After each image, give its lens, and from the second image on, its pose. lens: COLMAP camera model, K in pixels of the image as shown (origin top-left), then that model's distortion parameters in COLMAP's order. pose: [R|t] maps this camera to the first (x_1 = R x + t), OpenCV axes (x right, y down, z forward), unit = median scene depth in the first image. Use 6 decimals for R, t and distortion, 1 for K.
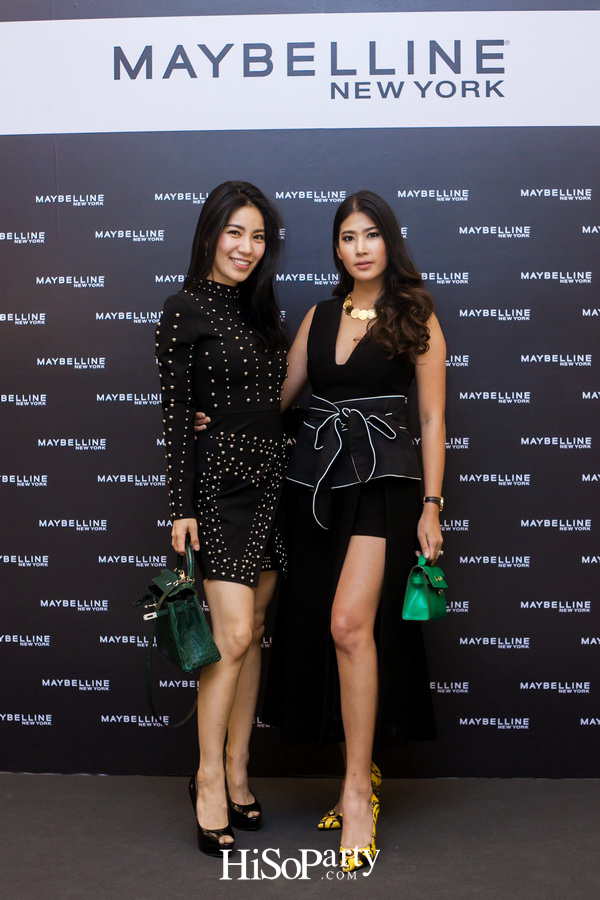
lens RADIAL K [[1634.3, 0, 294.7], [0, 1634.3, 452.3], [0, 0, 1]] dist [-0.182374, 0.000000]
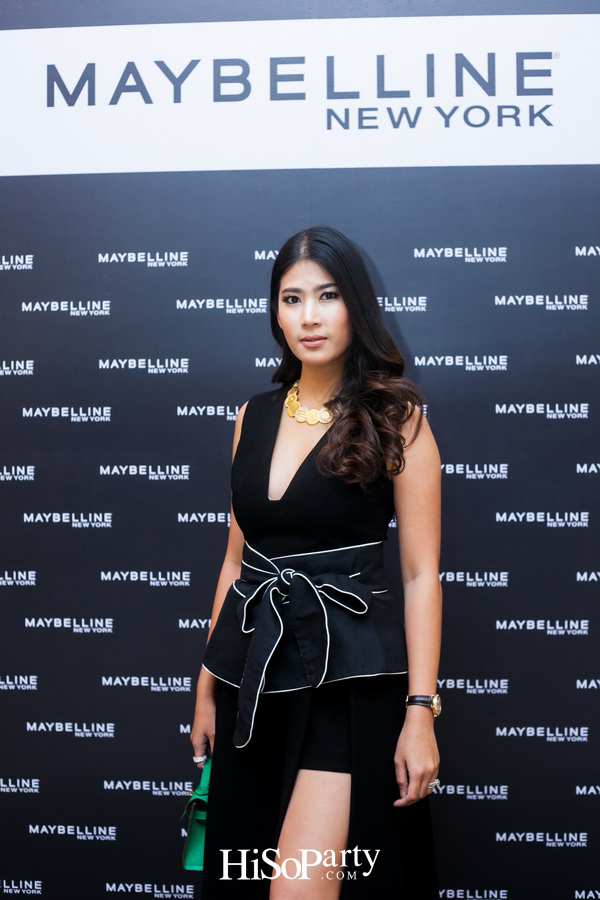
lens RADIAL K [[1634.3, 0, 305.9], [0, 1634.3, 445.7], [0, 0, 1]] dist [-0.182374, 0.000000]
pose [[0.999426, 0.001677, -0.033850, 0.038960], [-0.003574, 0.998422, -0.056046, -0.025621], [0.033703, 0.056135, 0.997854, 0.241206]]
